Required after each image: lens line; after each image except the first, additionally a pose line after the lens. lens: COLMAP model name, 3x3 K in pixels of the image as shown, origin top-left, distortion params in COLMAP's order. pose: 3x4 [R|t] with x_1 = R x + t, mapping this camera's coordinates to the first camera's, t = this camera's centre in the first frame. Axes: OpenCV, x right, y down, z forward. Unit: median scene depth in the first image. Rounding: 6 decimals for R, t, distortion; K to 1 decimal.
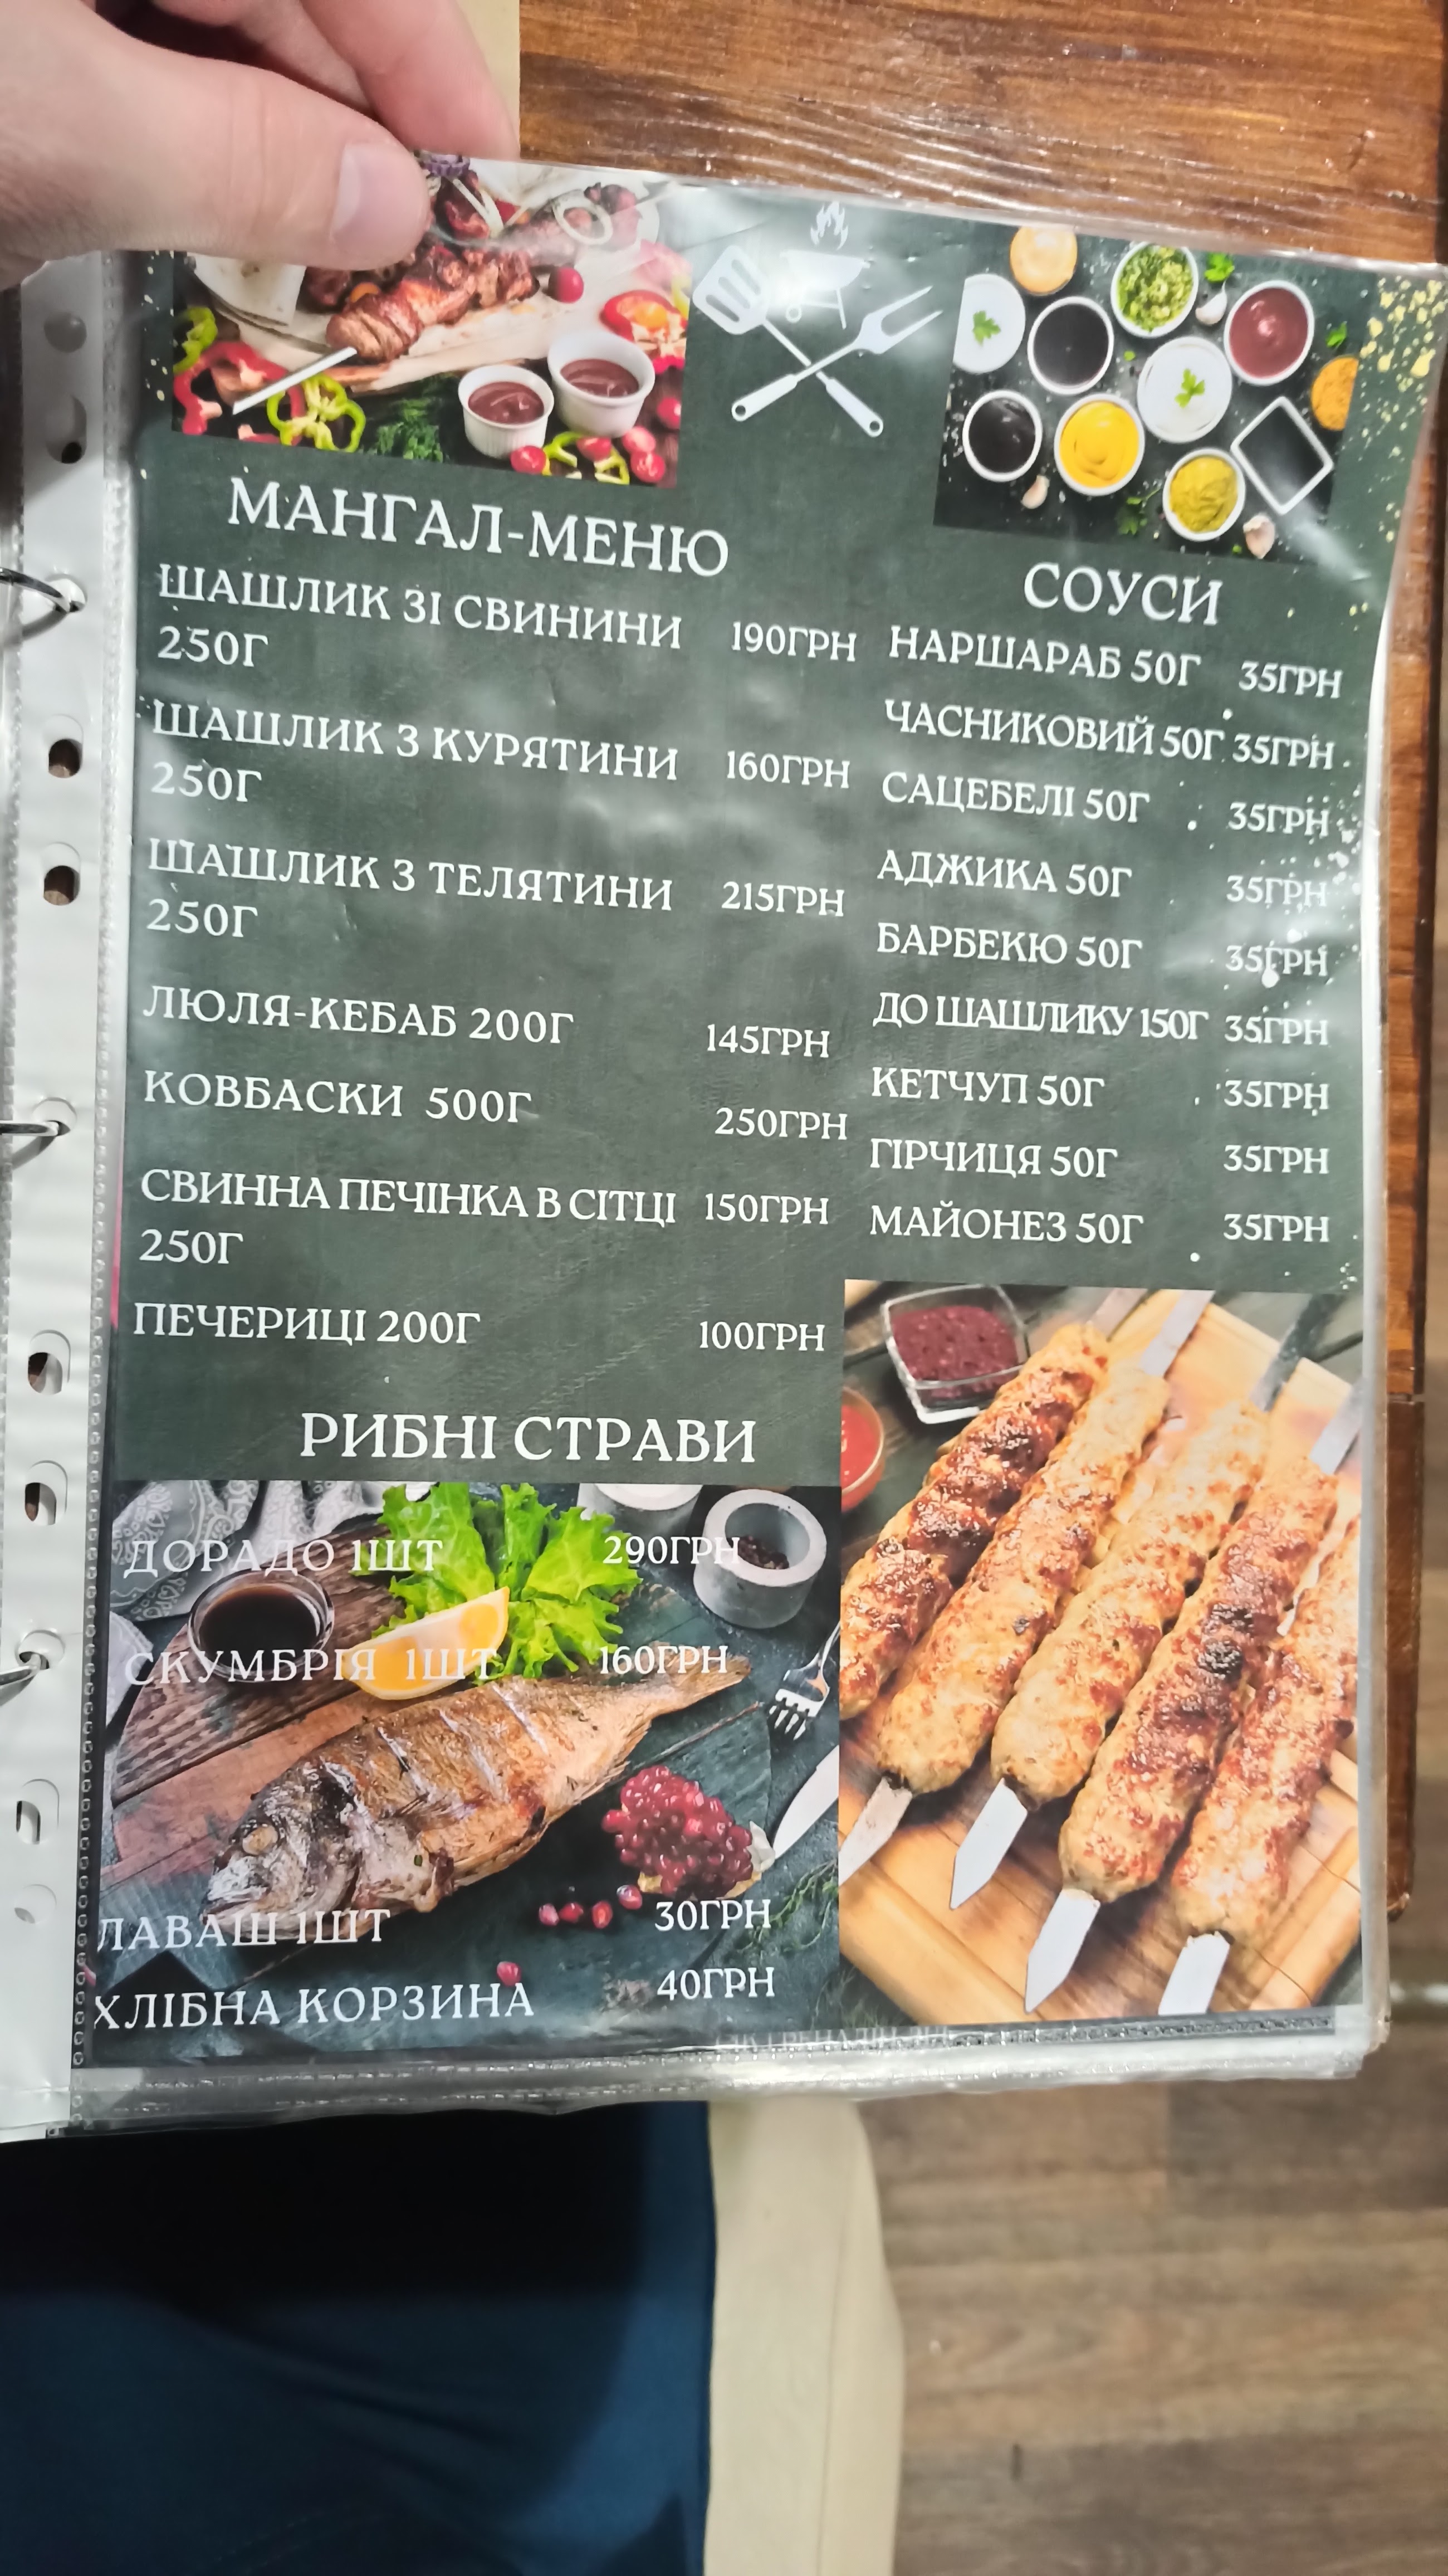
lens RADIAL K [[1971.0, 0, 724.0], [0, 1971.0, 1288.0], [0, 0, 1]] dist [-0.007406, 0.024351]
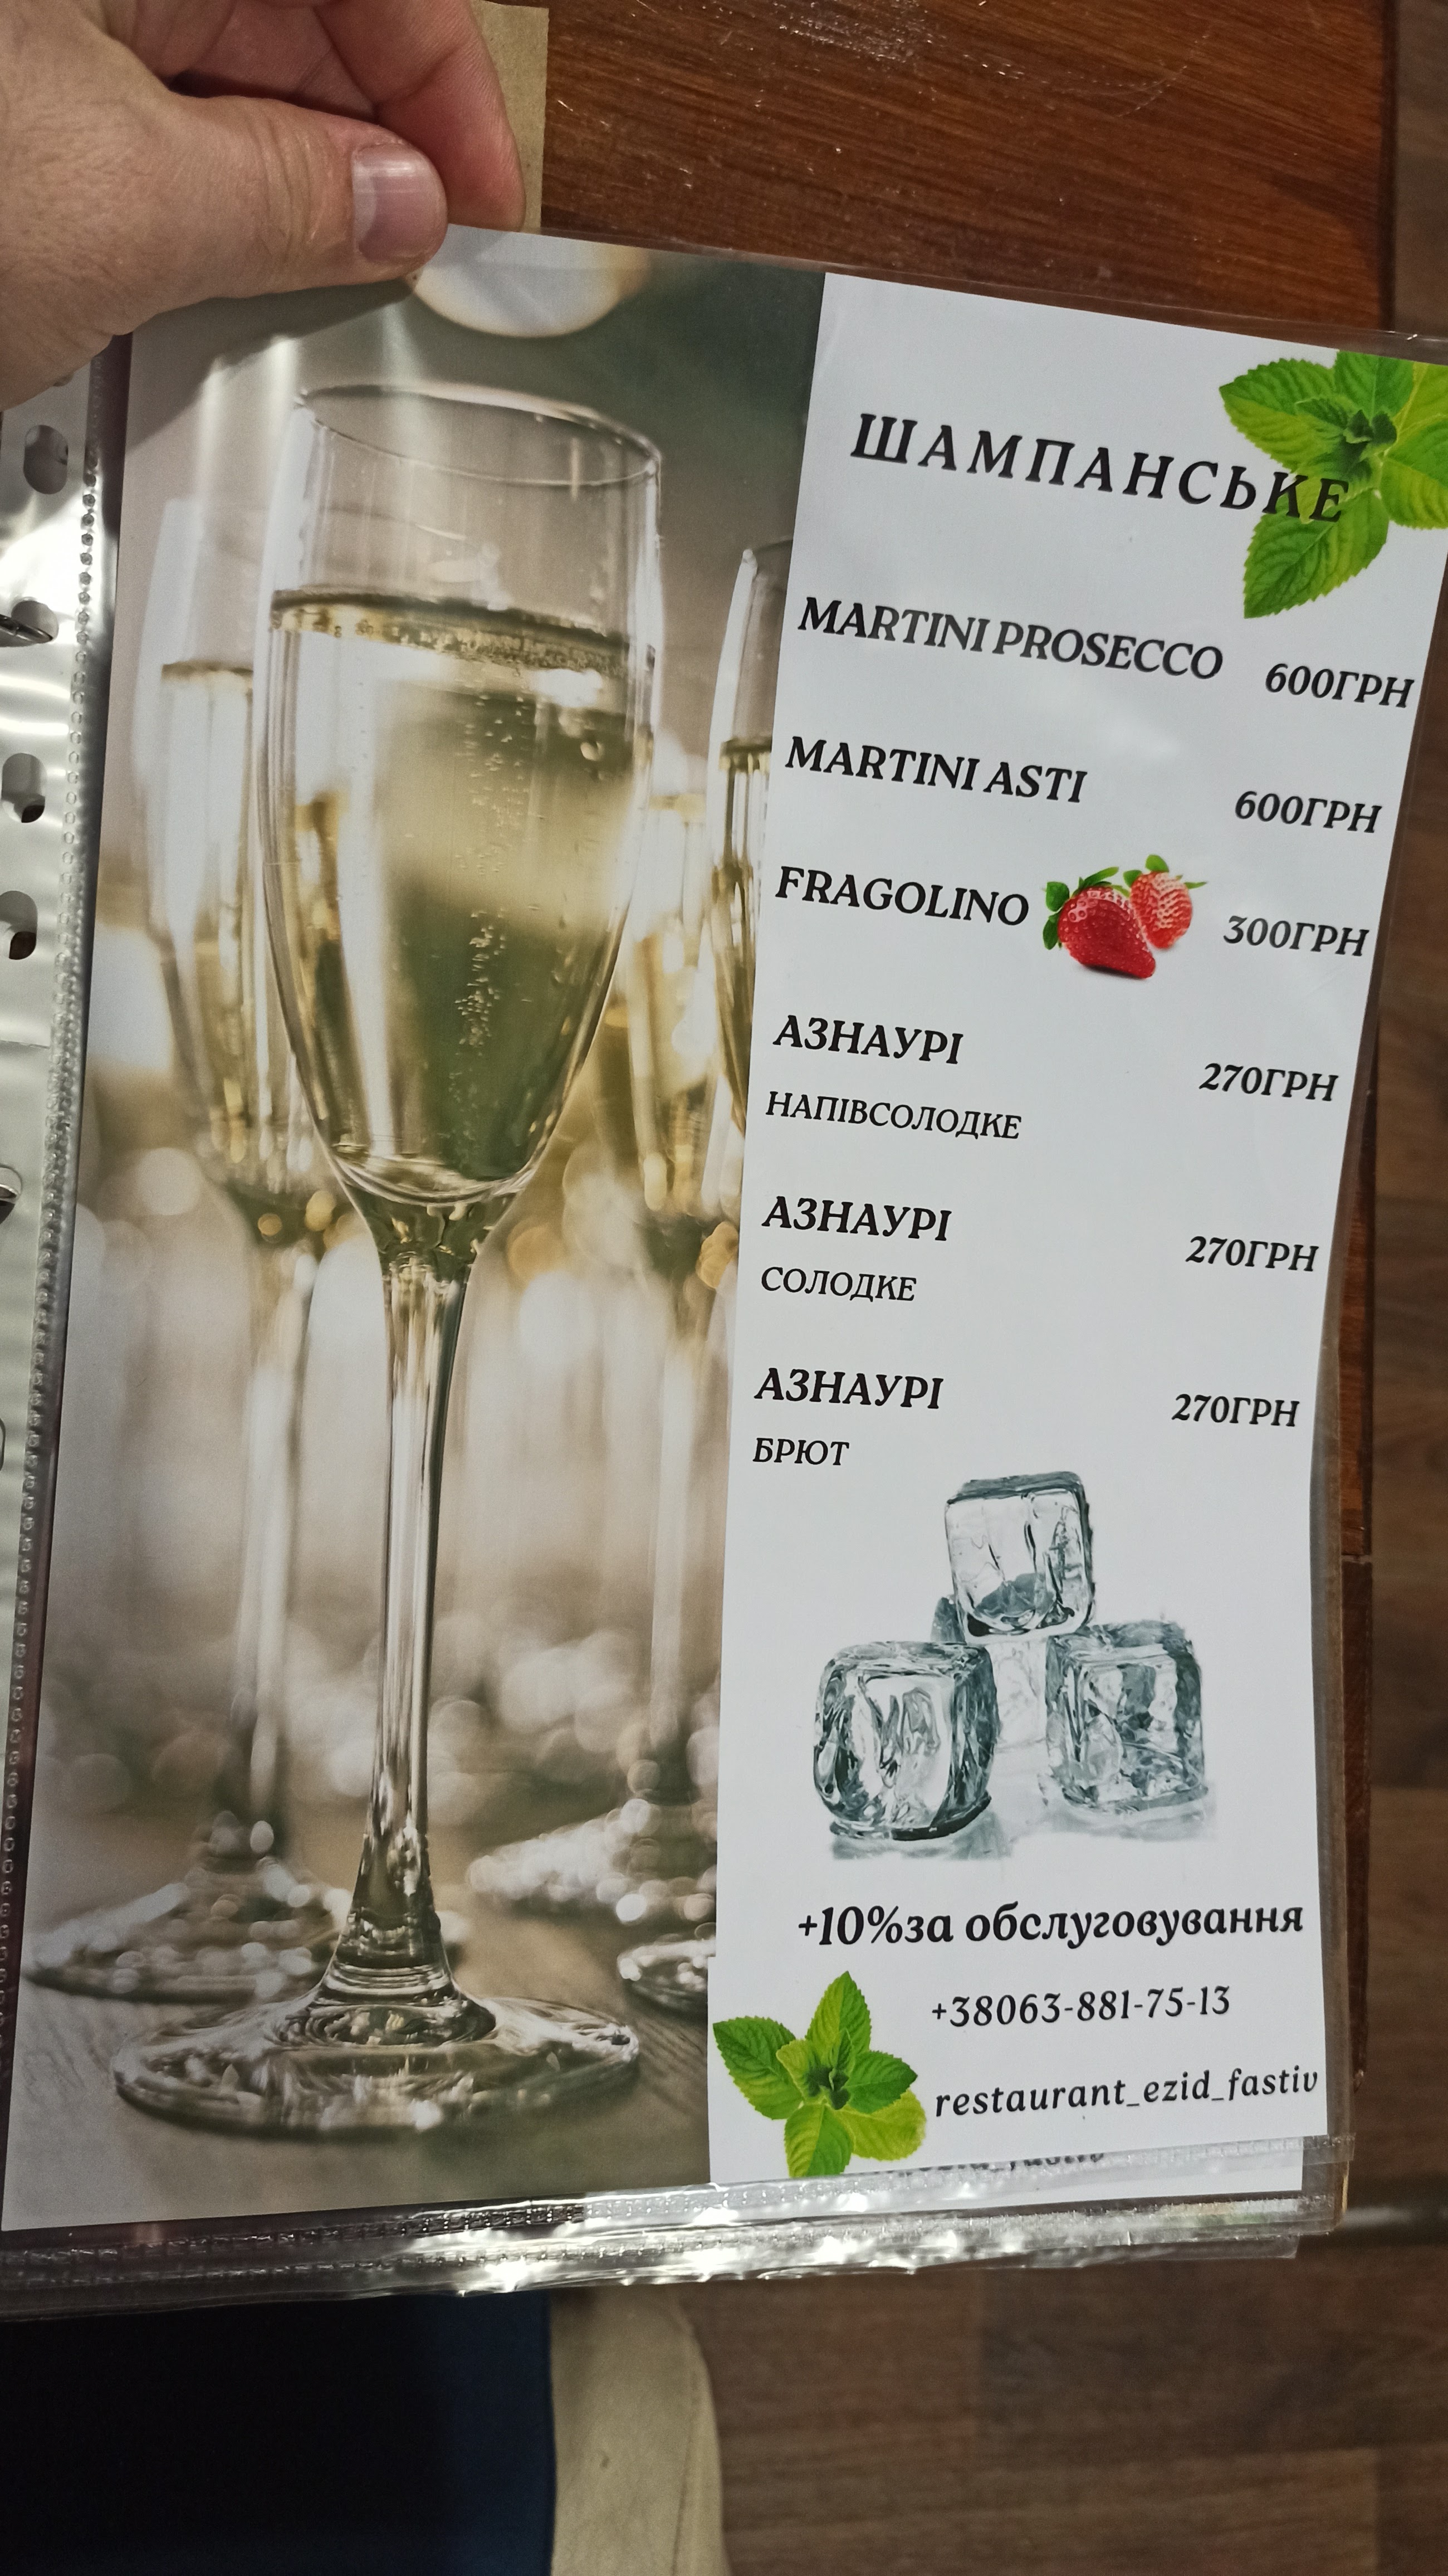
lens RADIAL K [[1971.0, 0, 724.0], [0, 1971.0, 1288.0], [0, 0, 1]] dist [-0.007406, 0.024351]
pose [[0.992704, 0.045902, 0.111500, -0.090843], [-0.033467, 0.993263, -0.110946, 0.041349], [-0.115841, 0.106405, 0.987552, 0.032995]]
